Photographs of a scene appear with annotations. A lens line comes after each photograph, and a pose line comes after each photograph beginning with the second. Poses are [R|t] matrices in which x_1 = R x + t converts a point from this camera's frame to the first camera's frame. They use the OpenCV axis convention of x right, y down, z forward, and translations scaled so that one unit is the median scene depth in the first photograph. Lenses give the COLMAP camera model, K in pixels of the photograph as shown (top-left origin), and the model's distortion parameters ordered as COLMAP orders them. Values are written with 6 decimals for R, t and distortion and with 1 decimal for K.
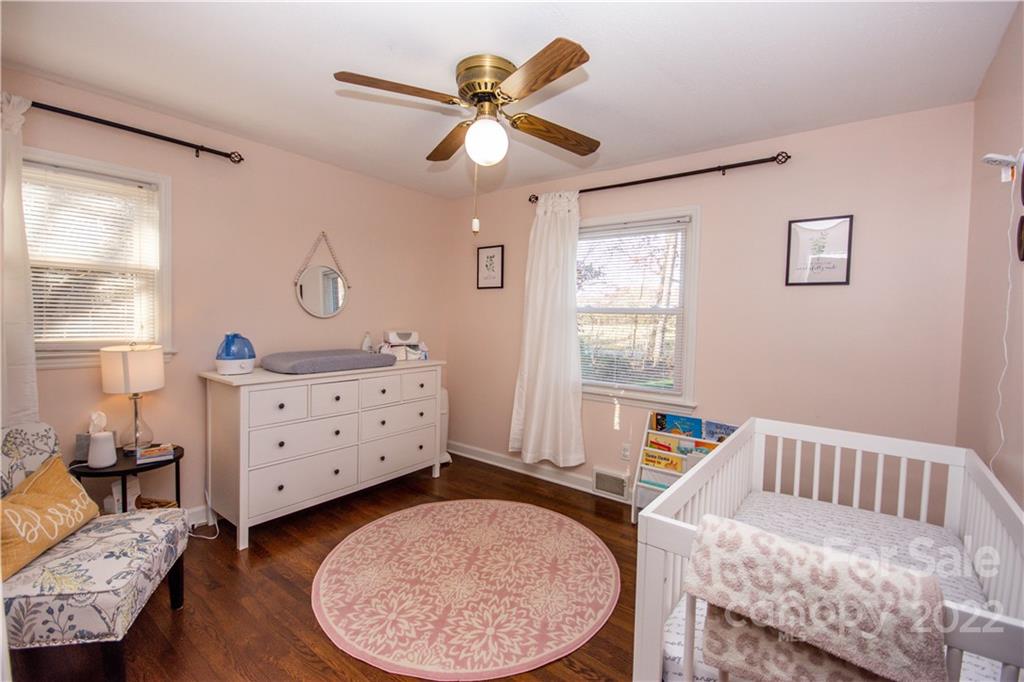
lens RADIAL K [[449.9, 0, 515.8], [0, 449.9, 335.3], [0, 0, 1]] dist [-0.001689, 0.000213]
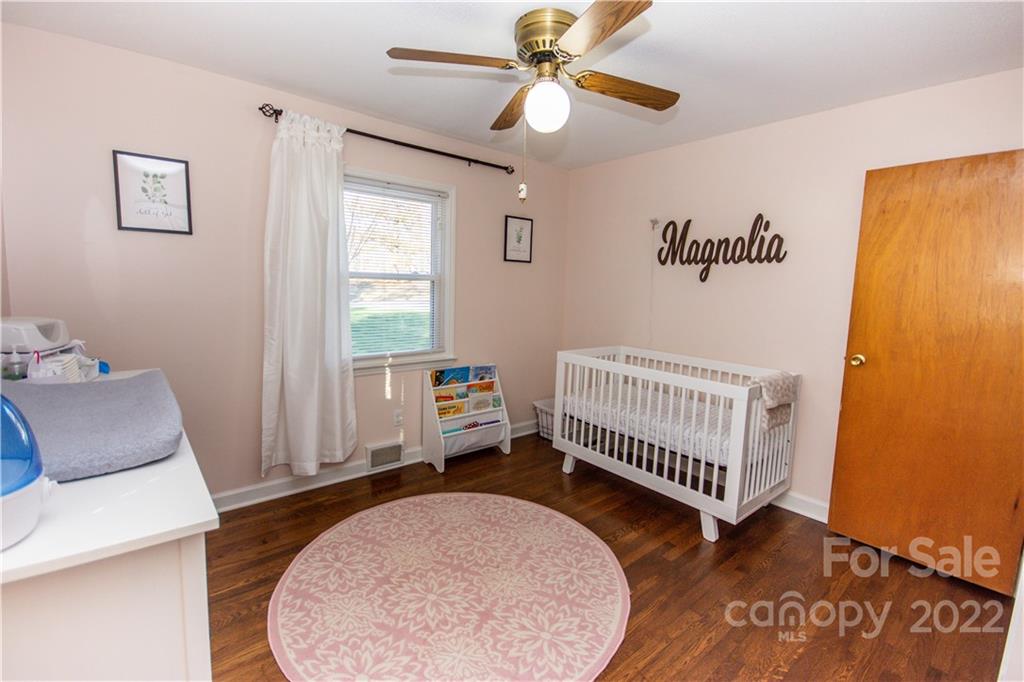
lens RADIAL K [[449.9, 0, 515.8], [0, 449.9, 335.3], [0, 0, 1]] dist [-0.001689, 0.000213]
pose [[0.213045, -0.129446, 0.968429, -0.729066], [0.017797, 0.991534, 0.128619, -0.054137], [-0.976880, -0.010166, 0.213545, 0.594547]]
